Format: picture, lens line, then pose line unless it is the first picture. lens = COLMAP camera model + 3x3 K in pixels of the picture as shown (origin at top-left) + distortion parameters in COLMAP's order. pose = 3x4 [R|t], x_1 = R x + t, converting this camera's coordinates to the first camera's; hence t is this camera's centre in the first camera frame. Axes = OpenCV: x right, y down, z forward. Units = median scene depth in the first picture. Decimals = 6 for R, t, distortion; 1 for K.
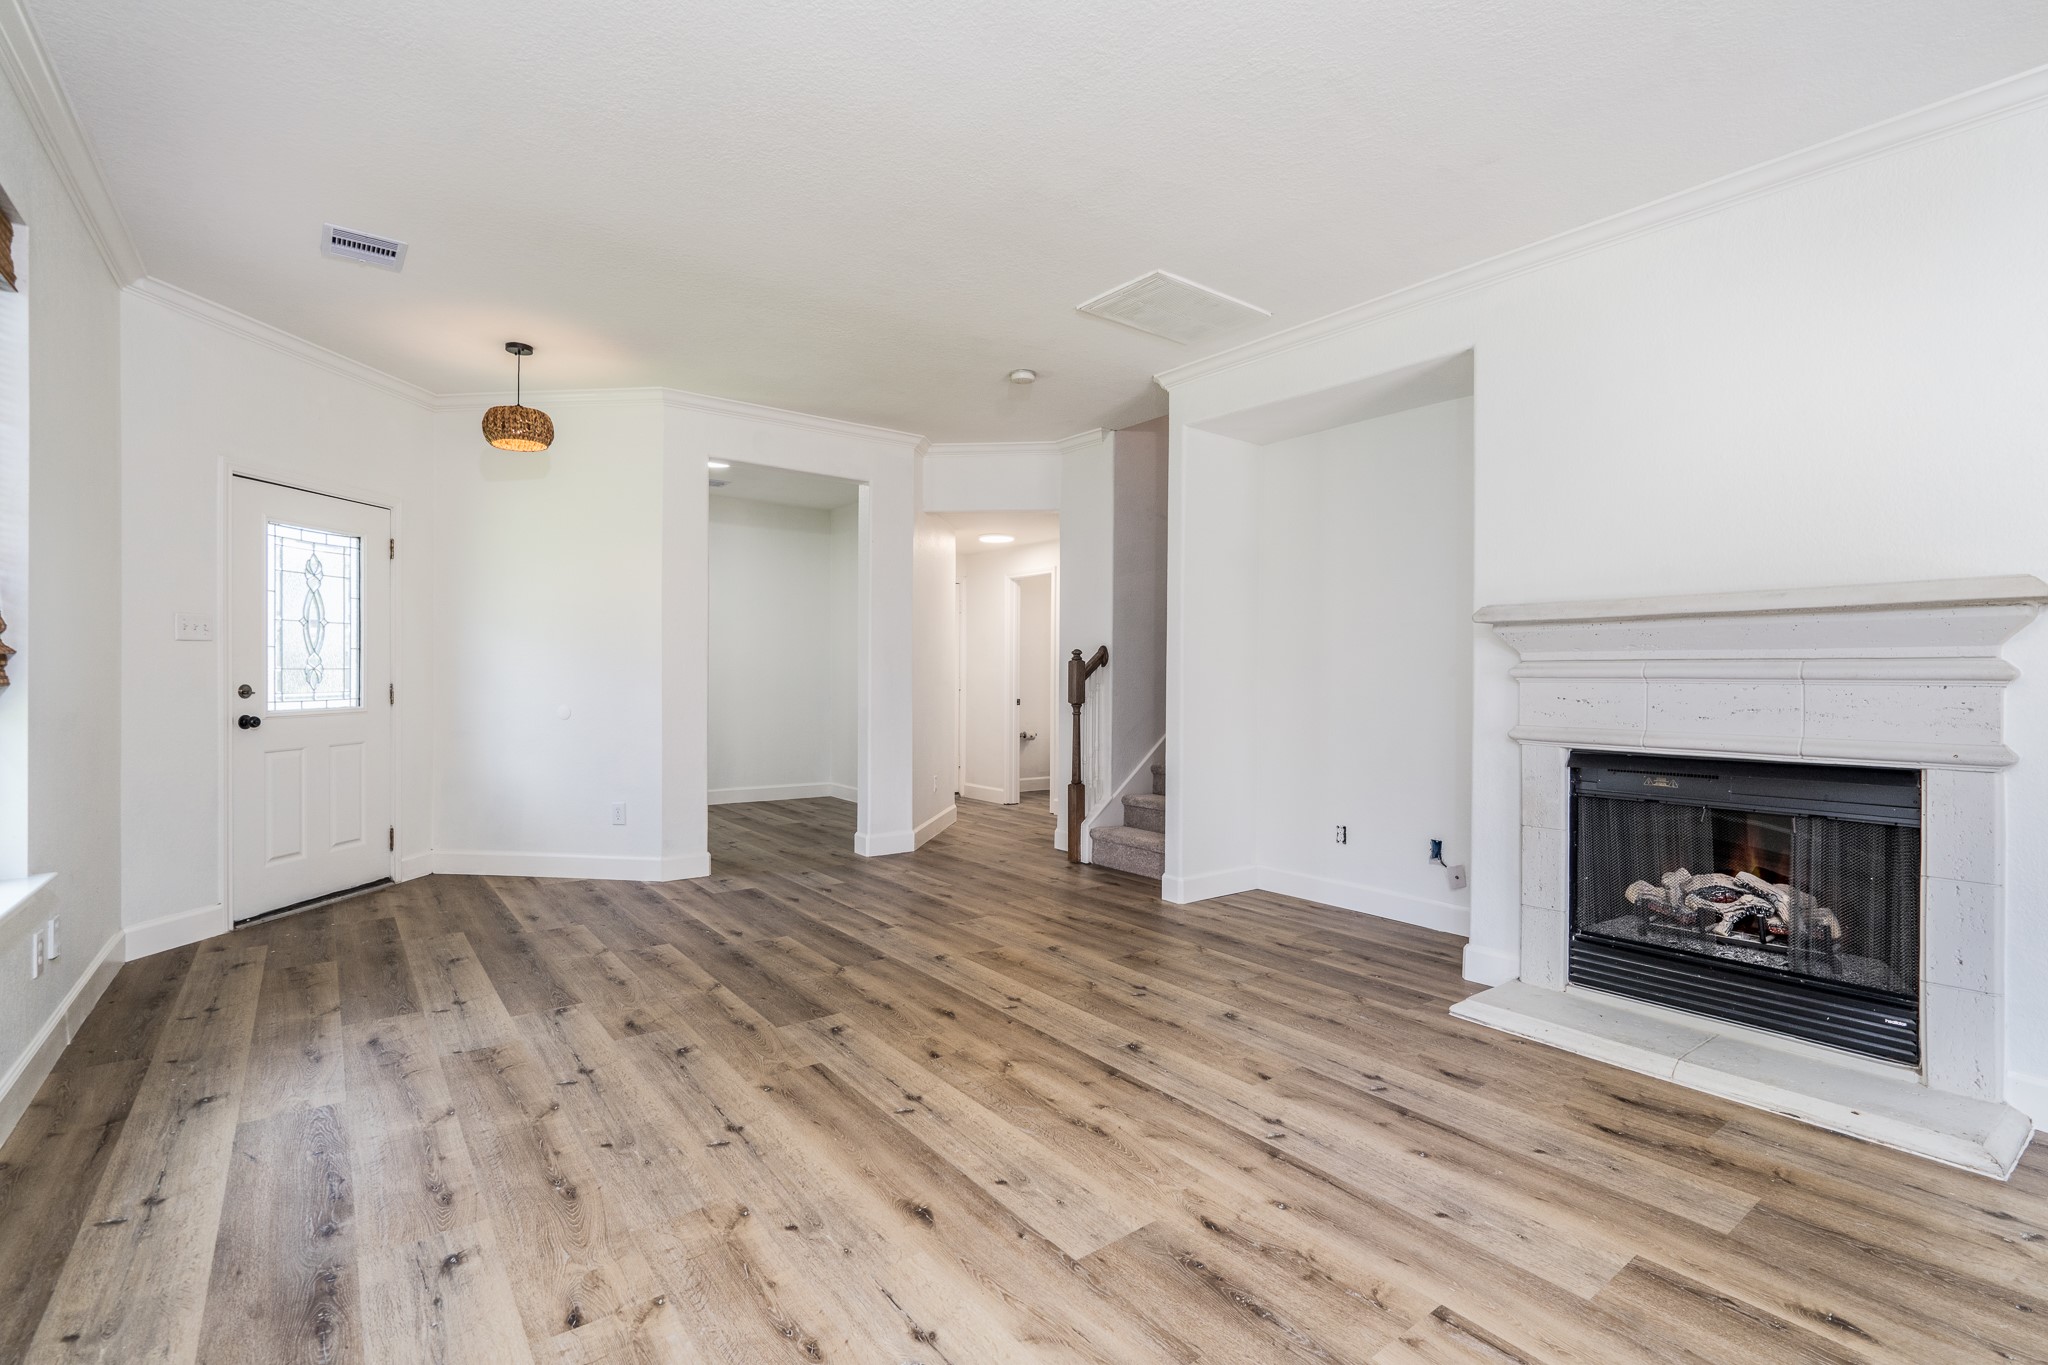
lens RADIAL K [[940.6, 0, 1035.5], [0, 940.6, 679.7], [0, 0, 1]] dist [-0.009272, 0.003748]
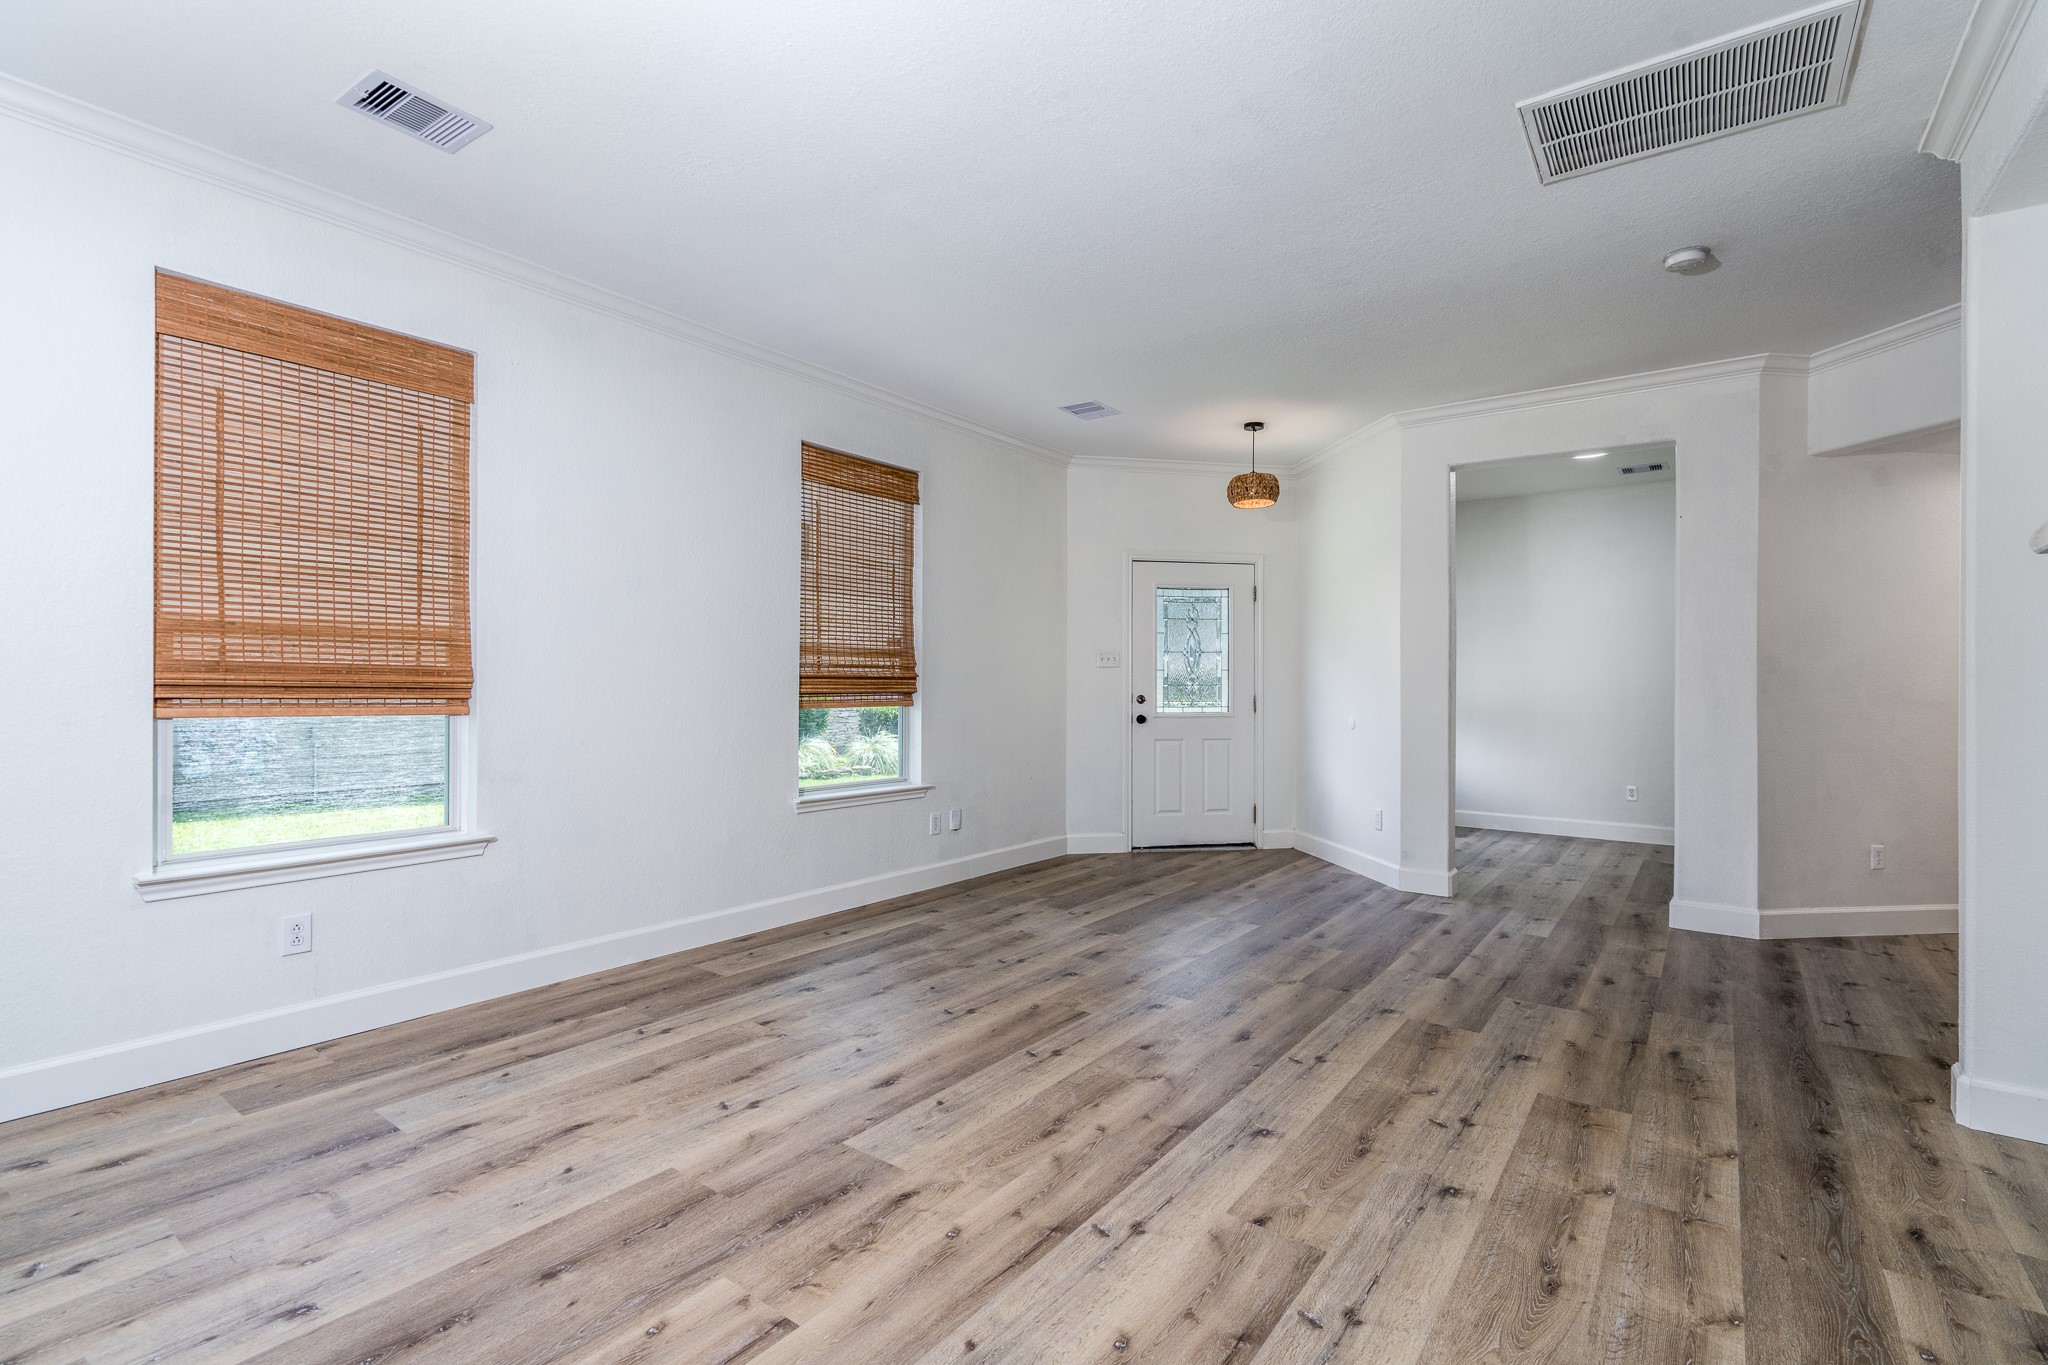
lens RADIAL K [[940.6, 0, 1028.6], [0, 940.6, 714.8], [0, 0, 1]] dist [-0.009272, 0.003748]
pose [[0.263366, 0.028011, -0.964289, 0.821218], [-0.010945, 0.999601, 0.026047, -0.001559], [0.964634, 0.003694, 0.263567, 0.557986]]
